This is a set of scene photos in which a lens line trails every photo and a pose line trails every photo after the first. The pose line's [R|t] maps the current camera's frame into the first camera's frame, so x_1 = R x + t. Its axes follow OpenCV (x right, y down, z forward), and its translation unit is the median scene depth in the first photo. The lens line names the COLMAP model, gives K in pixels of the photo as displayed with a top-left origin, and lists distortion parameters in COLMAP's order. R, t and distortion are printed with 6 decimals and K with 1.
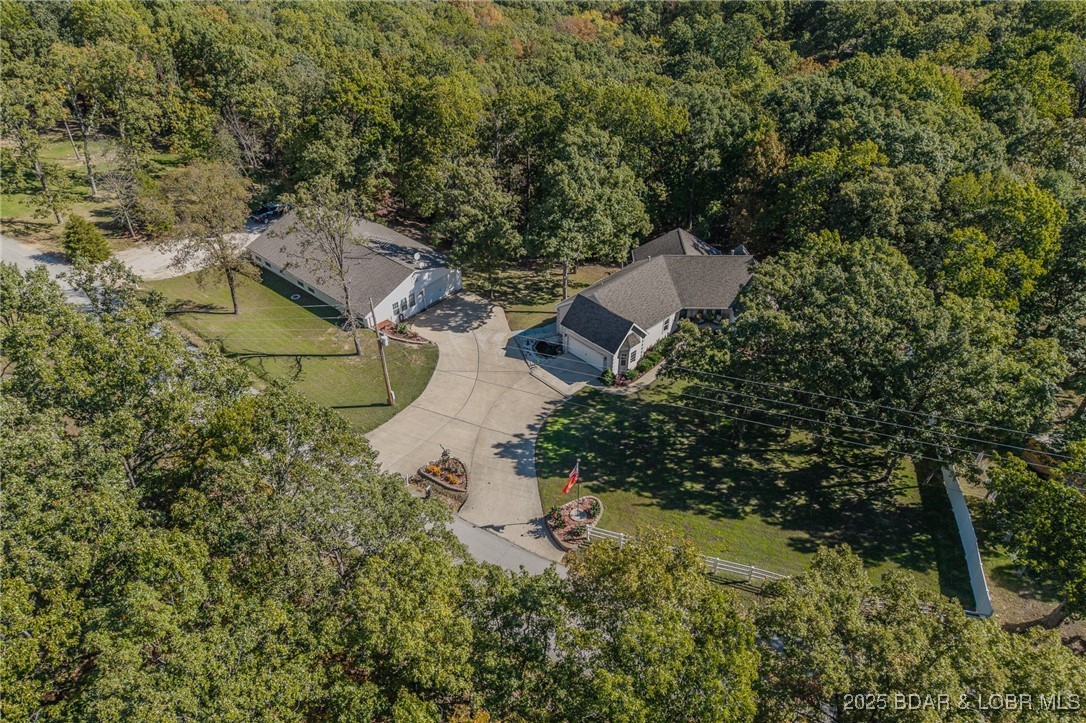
lens RADIAL K [[712.9, 0, 544.9], [0, 712.9, 367.9], [0, 0, 1]] dist [0.060192, -0.075784]
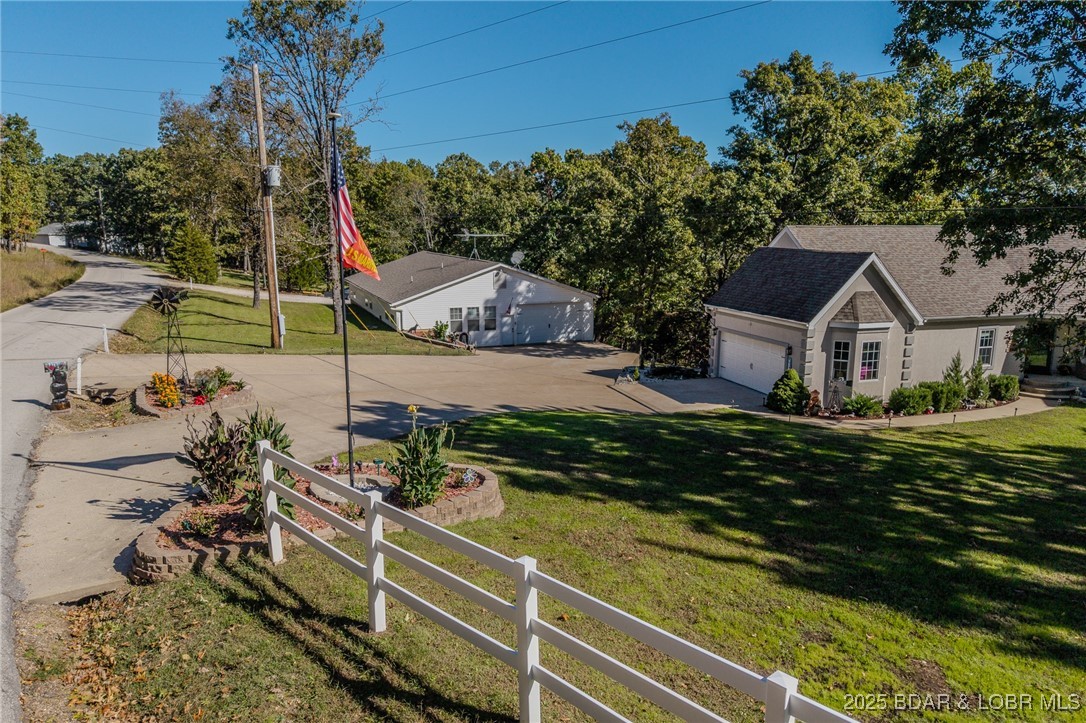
lens RADIAL K [[712.9, 0, 544.9], [0, 712.9, 367.9], [0, 0, 1]] dist [0.060192, -0.075784]
pose [[0.886345, 0.069790, -0.457735, 0.166351], [-0.272432, 0.877956, -0.393667, 0.208907], [0.374397, 0.473627, 0.797185, 0.722370]]
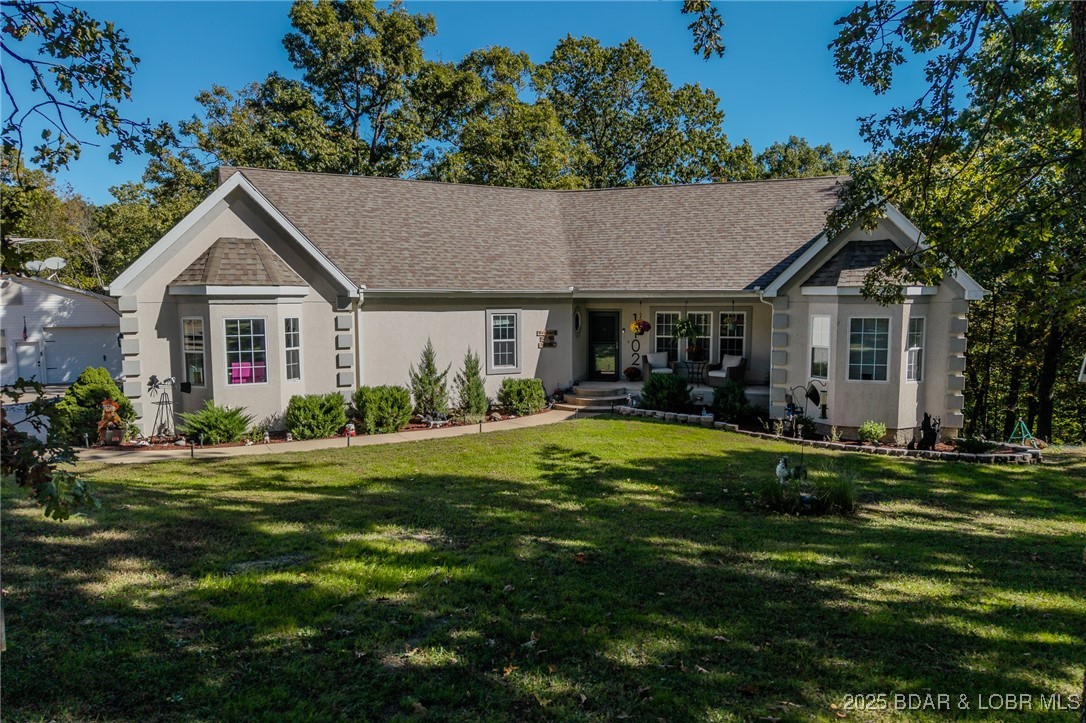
lens RADIAL K [[712.9, 0, 544.9], [0, 712.9, 367.9], [0, 0, 1]] dist [0.060192, -0.075784]
pose [[0.957494, 0.006067, -0.288389, 0.318639], [-0.160892, 0.841042, -0.516490, 0.101979], [0.239414, 0.540935, 0.806269, 0.960302]]
